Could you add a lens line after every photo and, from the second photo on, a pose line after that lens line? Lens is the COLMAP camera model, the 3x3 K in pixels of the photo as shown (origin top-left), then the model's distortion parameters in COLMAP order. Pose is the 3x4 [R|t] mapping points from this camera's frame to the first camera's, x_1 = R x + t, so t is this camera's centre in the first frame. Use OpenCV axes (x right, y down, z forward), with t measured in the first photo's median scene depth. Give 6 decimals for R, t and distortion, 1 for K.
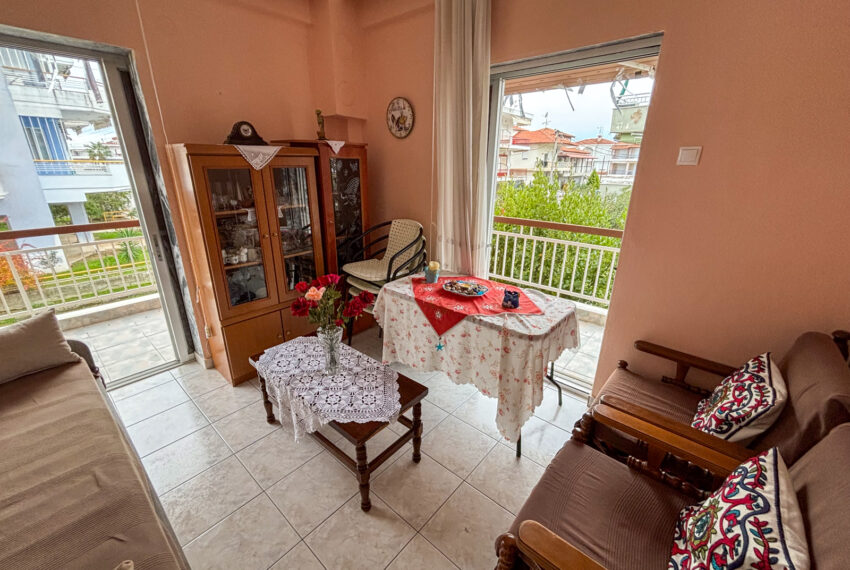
lens RADIAL K [[345.1, 0, 422.4], [0, 345.1, 284.9], [0, 0, 1]] dist [-0.000010, -0.000038]
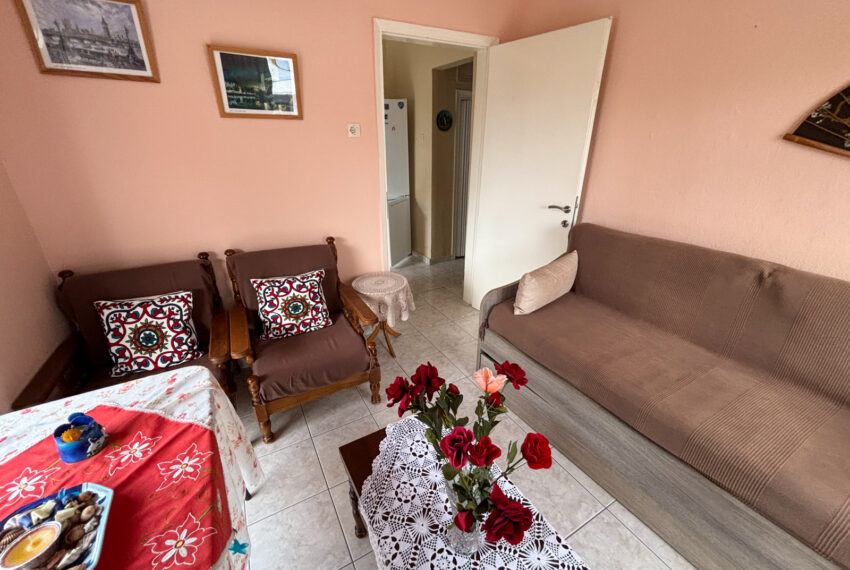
lens RADIAL K [[345.1, 0, 424.2], [0, 345.1, 287.7], [0, 0, 1]] dist [-0.000010, -0.000038]
pose [[-0.942896, -0.137314, 0.303468, -0.314550], [0.104341, 0.743455, 0.660596, -0.400704], [-0.316324, 0.654538, -0.686673, 1.161795]]
